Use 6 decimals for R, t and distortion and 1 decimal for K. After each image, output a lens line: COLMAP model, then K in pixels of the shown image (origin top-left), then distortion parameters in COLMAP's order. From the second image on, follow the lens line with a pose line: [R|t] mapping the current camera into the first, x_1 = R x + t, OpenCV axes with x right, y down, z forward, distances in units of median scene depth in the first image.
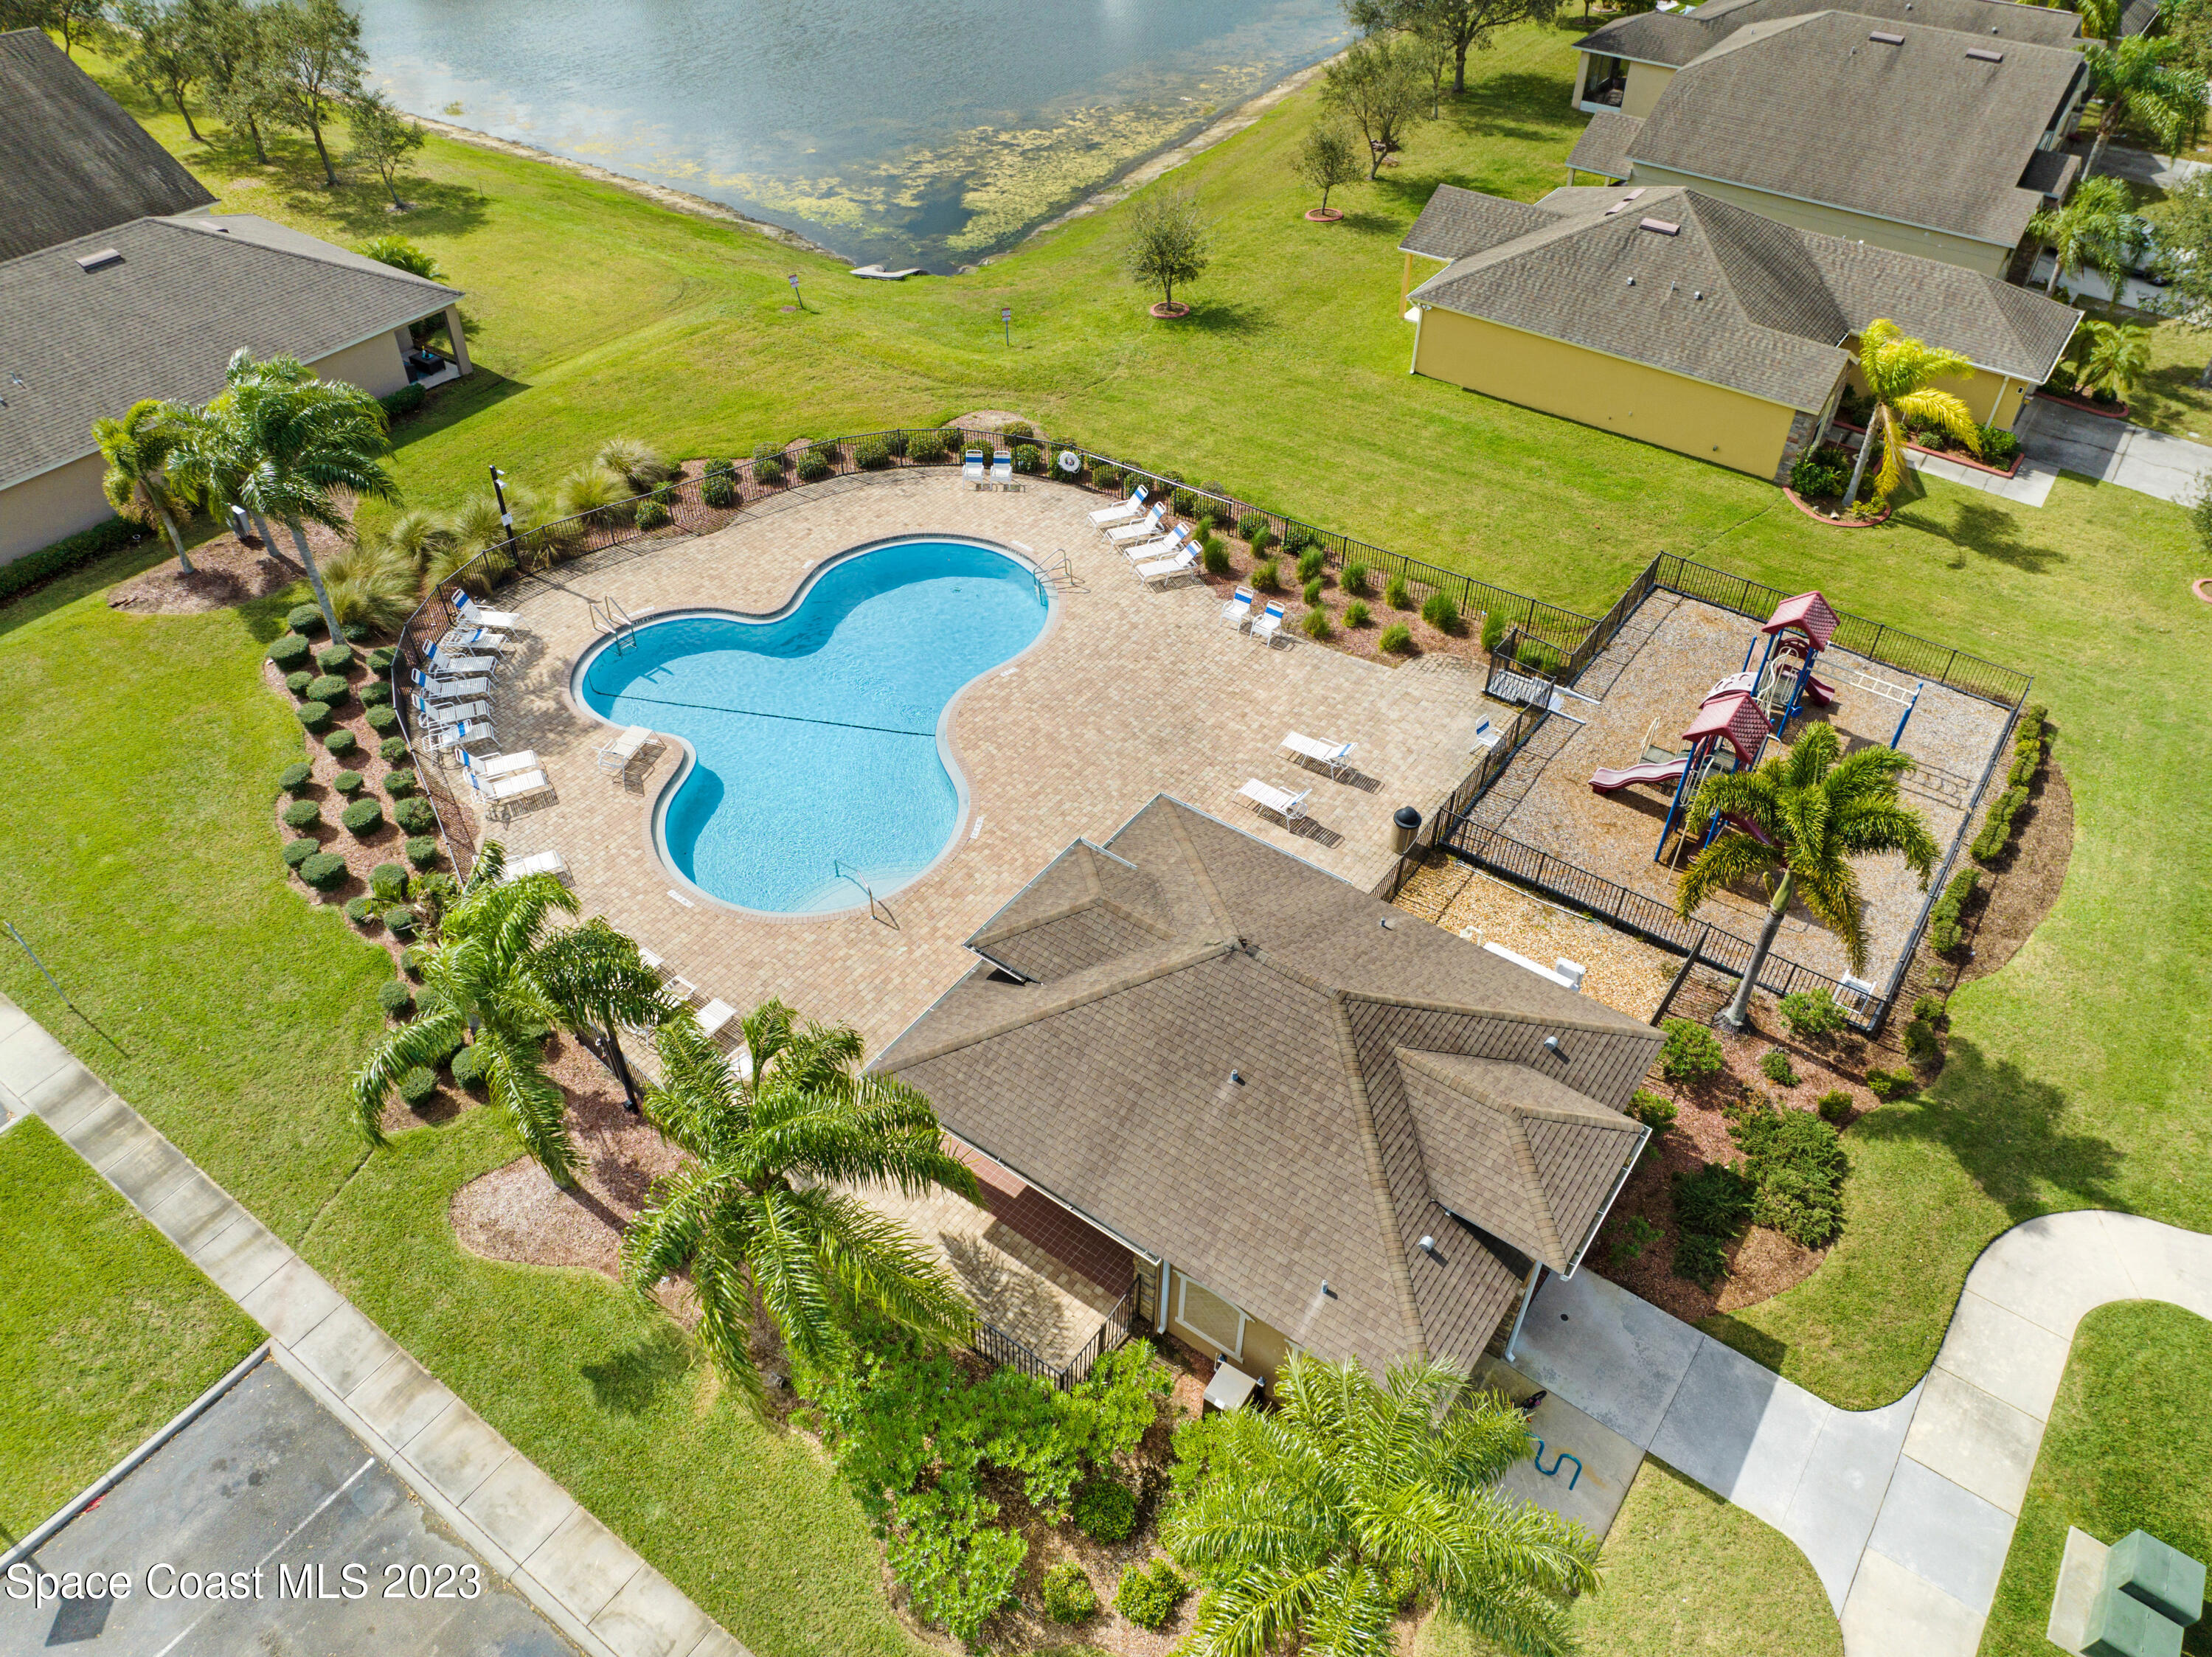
lens RADIAL K [[1544.8, 0, 1098.0], [0, 1544.8, 881.8], [0, 0, 1]] dist [-0.025271, -0.002020]
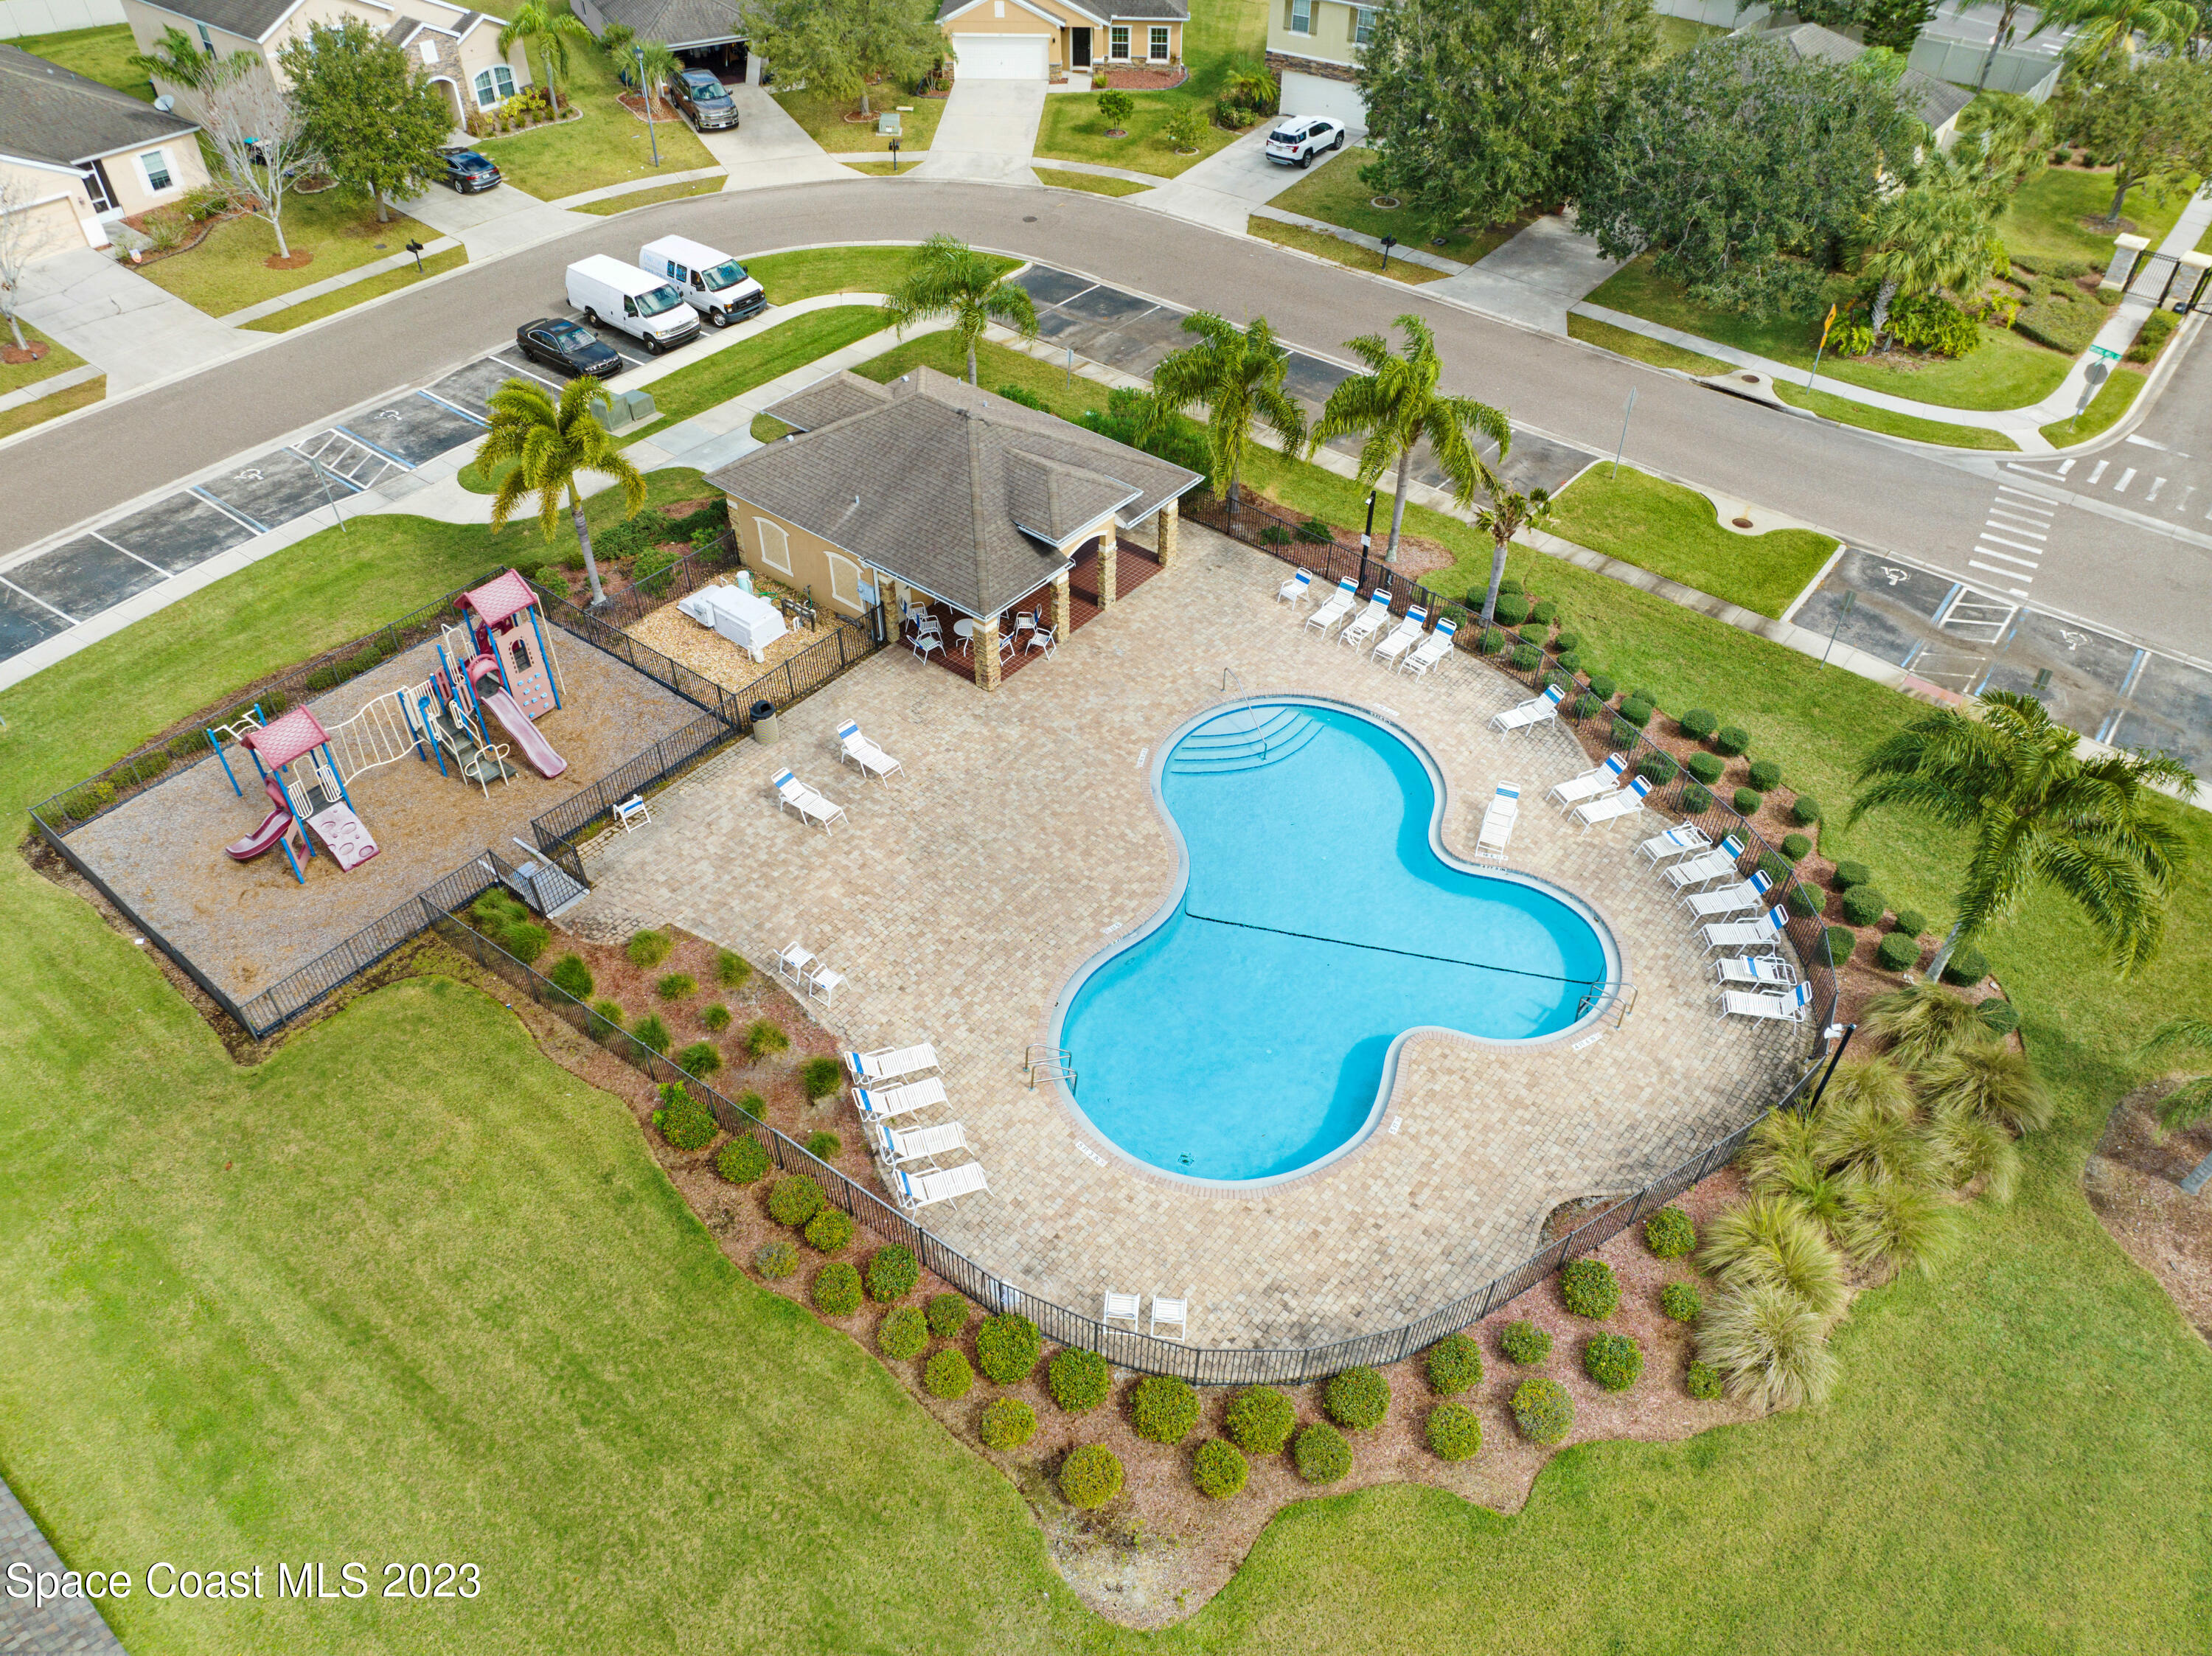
lens RADIAL K [[1580.9, 0, 1053.6], [0, 1580.9, 820.6], [0, 0, 1]] dist [-0.045884, 0.028684]
pose [[-0.997109, -0.053748, 0.053710, -0.066817], [0.049612, 0.074881, 0.995958, -0.979753], [-0.057553, 0.995743, -0.071998, 0.955865]]
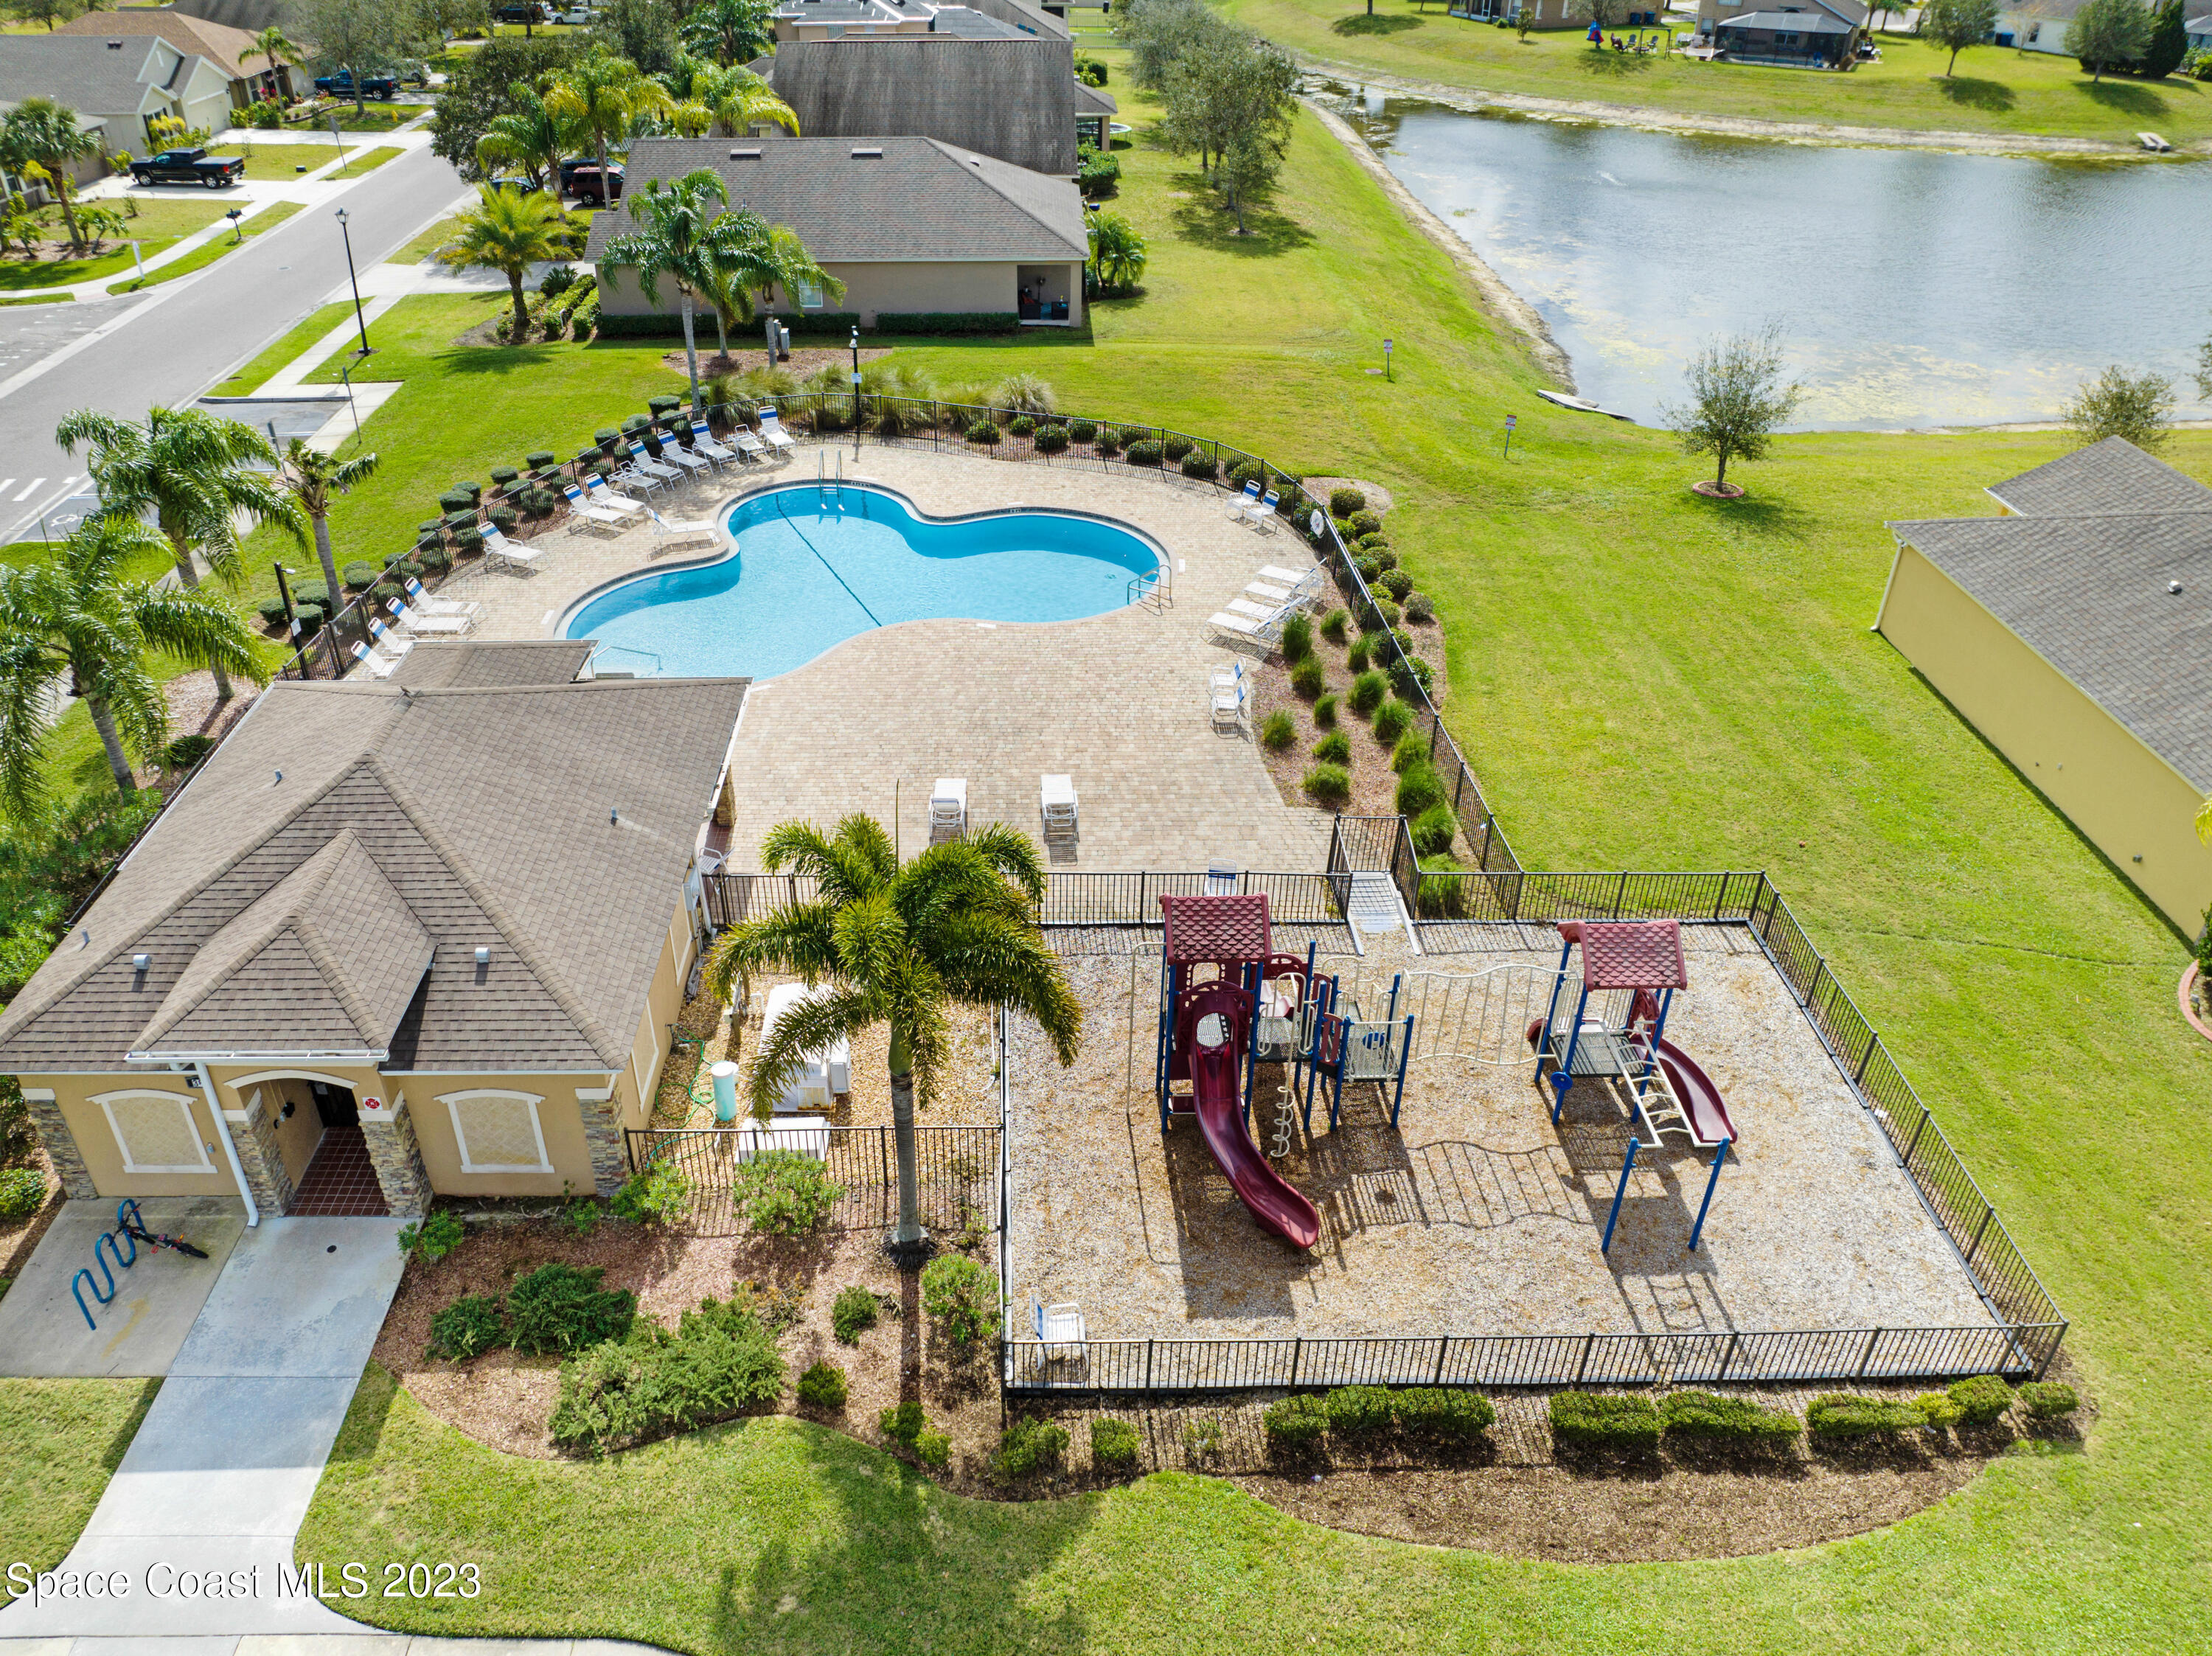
lens RADIAL K [[1580.9, 0, 1053.6], [0, 1580.9, 820.6], [0, 0, 1]] dist [-0.045884, 0.028684]
pose [[0.594451, 0.436731, -0.675199, 0.635598], [-0.552969, 0.831635, 0.051078, -0.103469], [0.583827, 0.343001, 0.735865, 0.340296]]
